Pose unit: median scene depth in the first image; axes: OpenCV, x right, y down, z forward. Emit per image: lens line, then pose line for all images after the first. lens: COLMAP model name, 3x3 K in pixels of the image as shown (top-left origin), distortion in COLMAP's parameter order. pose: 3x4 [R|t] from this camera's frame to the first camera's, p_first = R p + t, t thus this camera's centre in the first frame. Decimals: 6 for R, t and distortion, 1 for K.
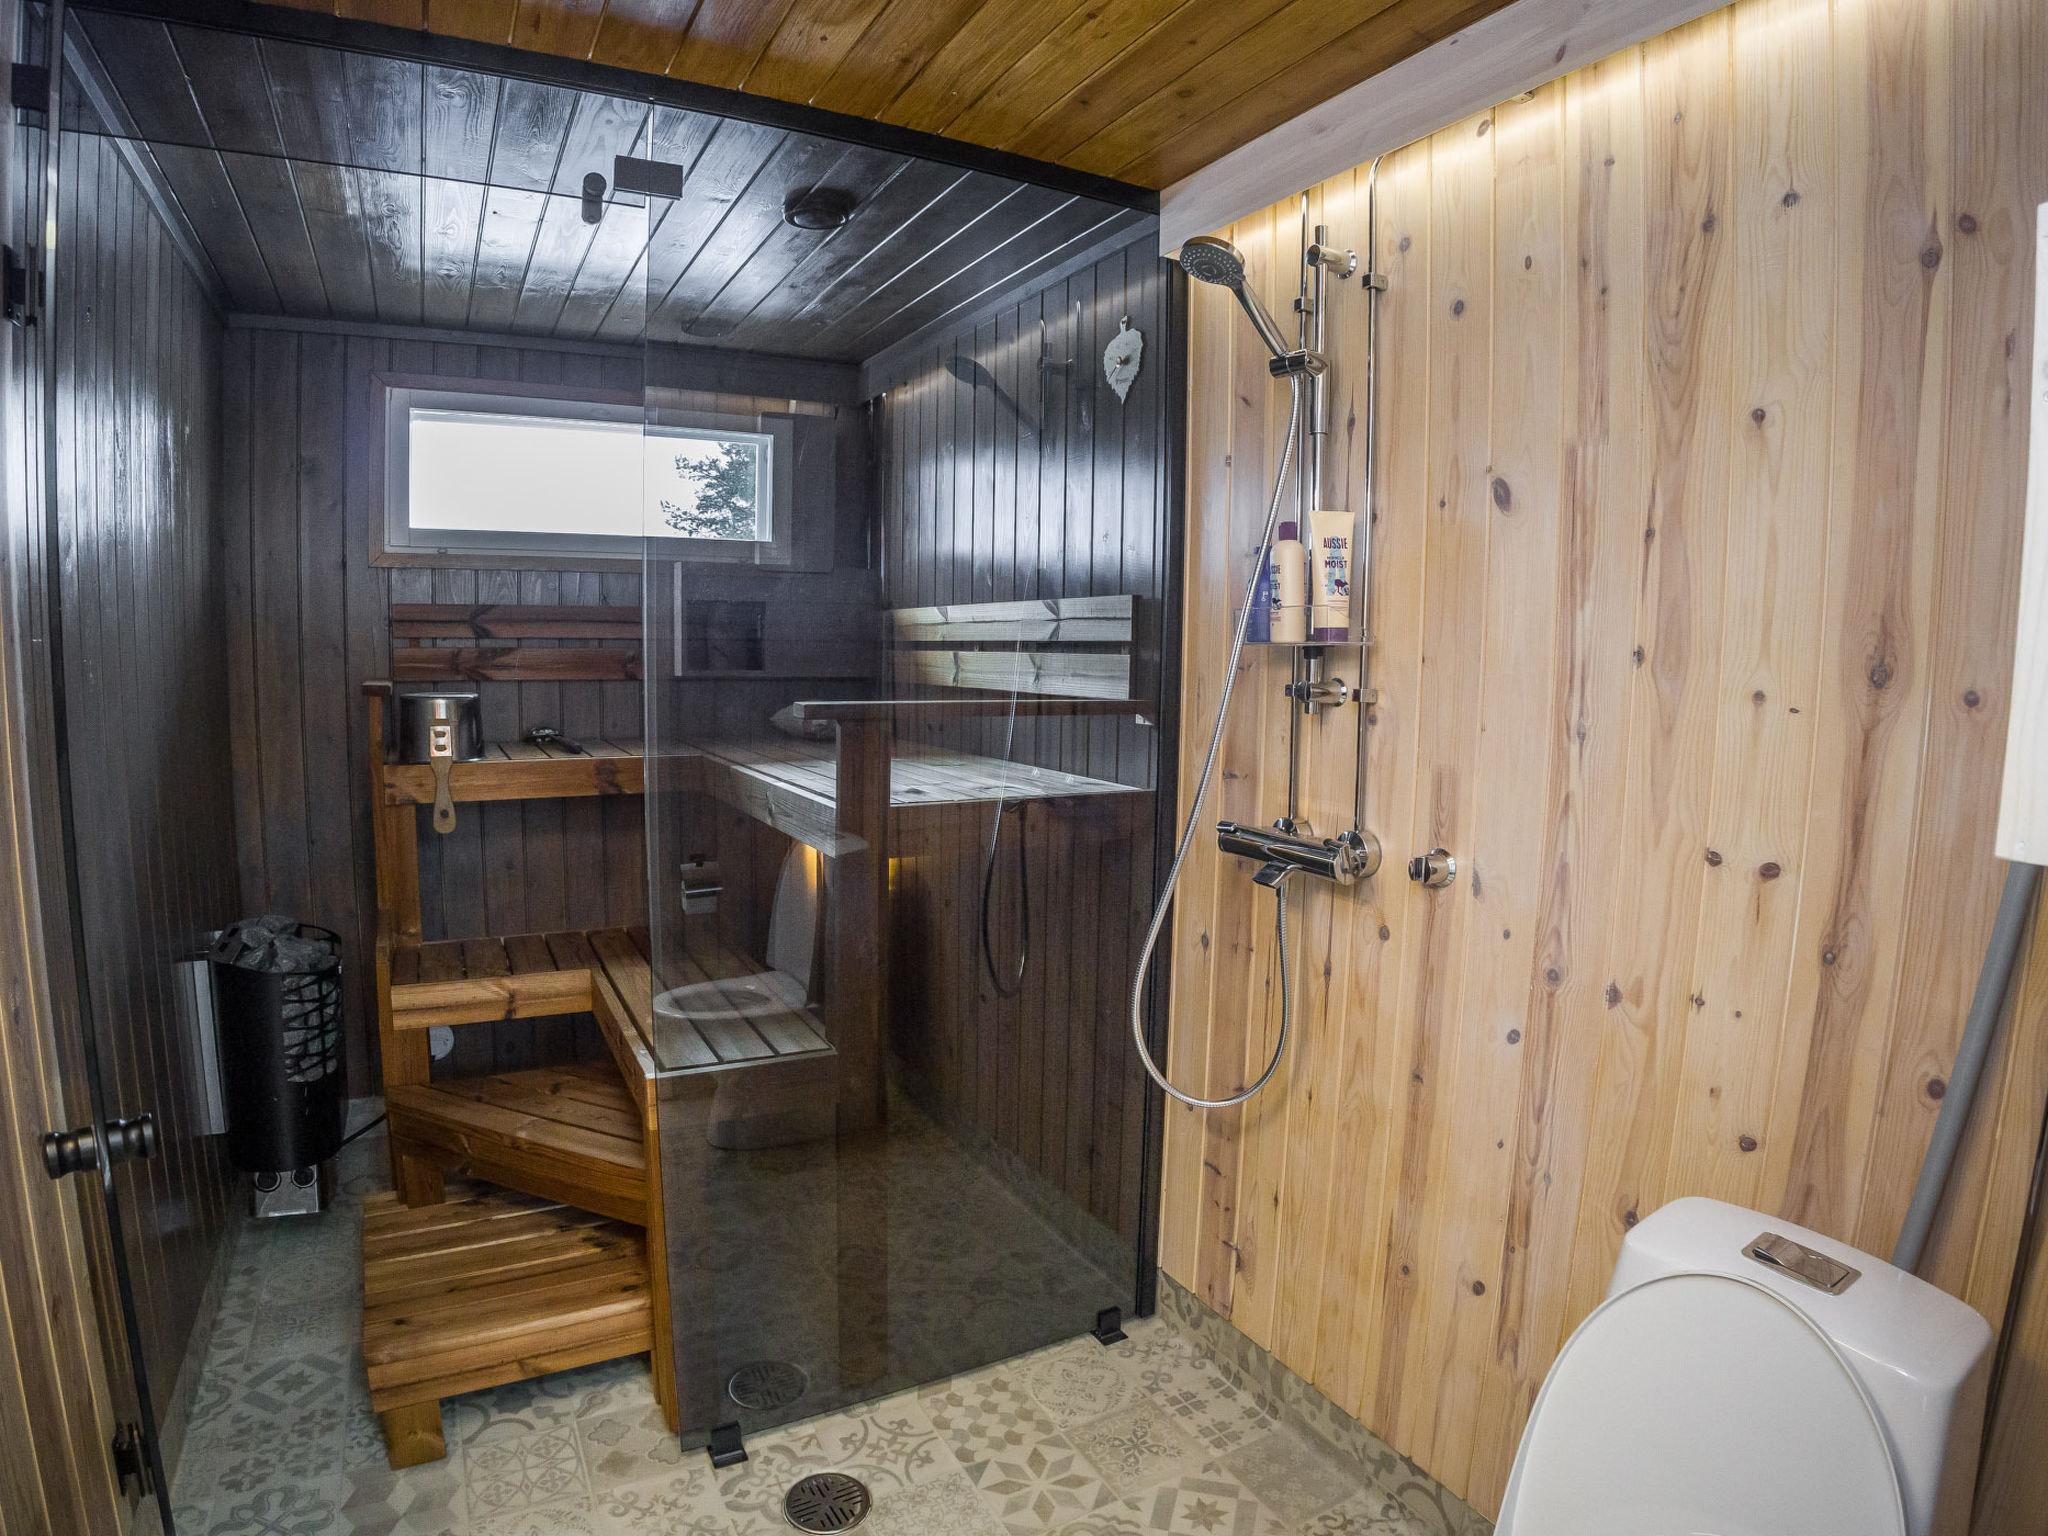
lens RADIAL K [[1077.2, 0, 913.5], [0, 1077.2, 764.0], [0, 0, 1]] dist [-0.150079, 0.046349]
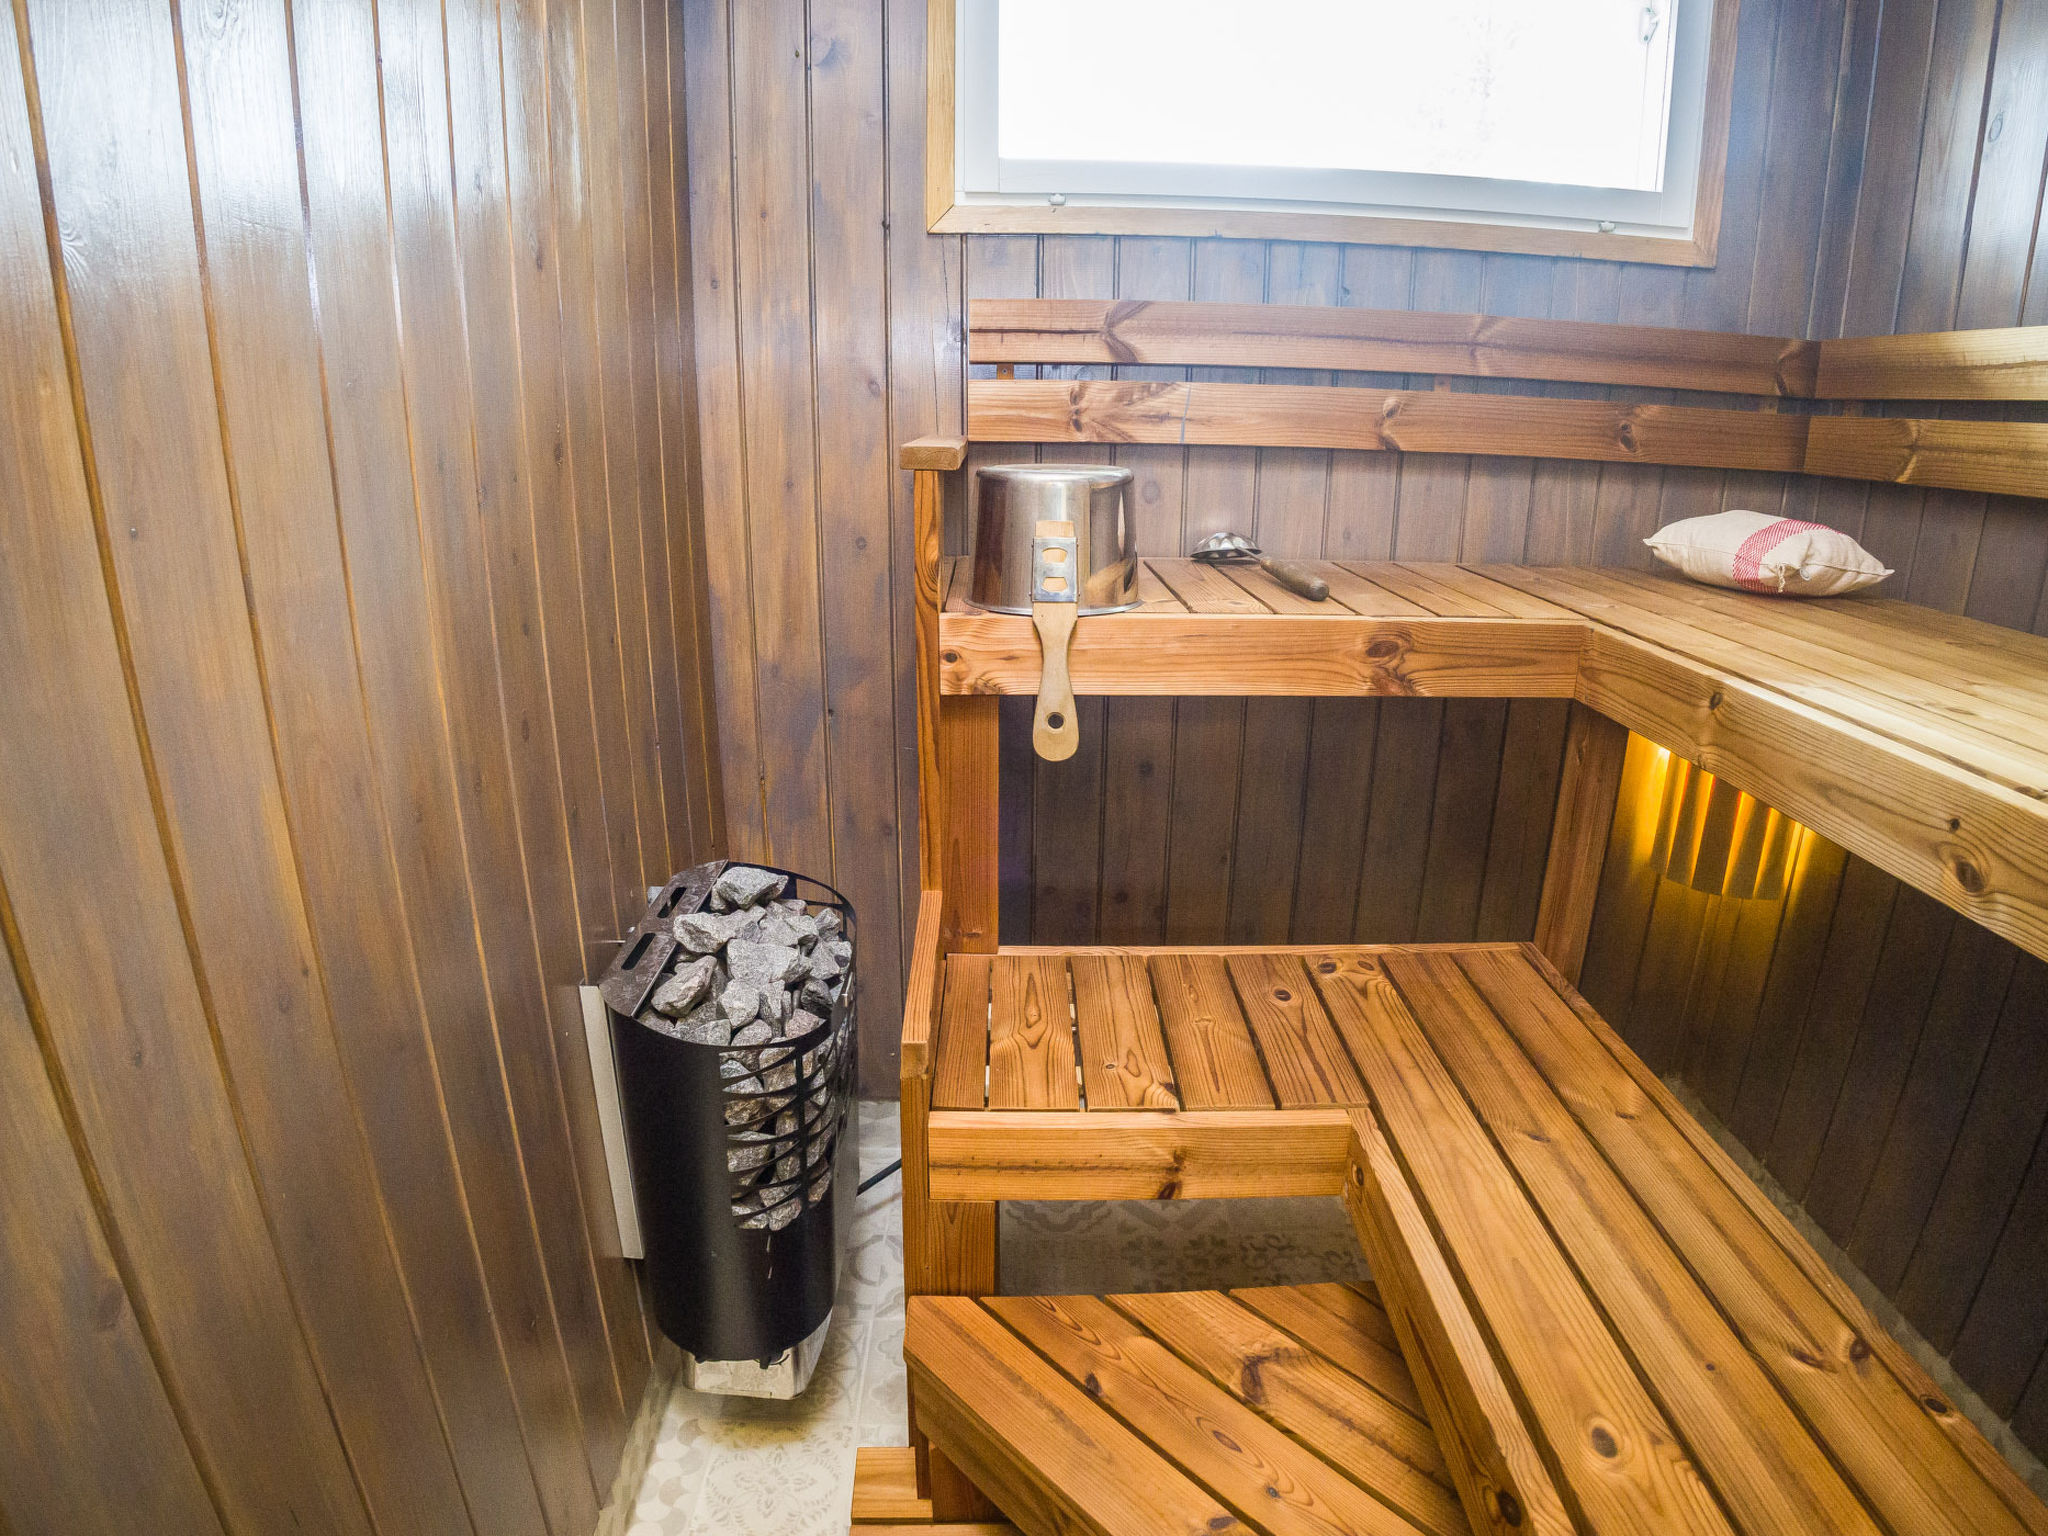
lens RADIAL K [[1142.8, 0, 998.9], [0, 1142.8, 772.2], [0, 0, 1]] dist [-0.158575, 0.043540]
pose [[0.903541, 0.124142, -0.410126, -0.246013], [-0.039287, 0.977083, 0.209203, -0.038943], [0.426698, -0.172911, 0.887711, 0.502895]]
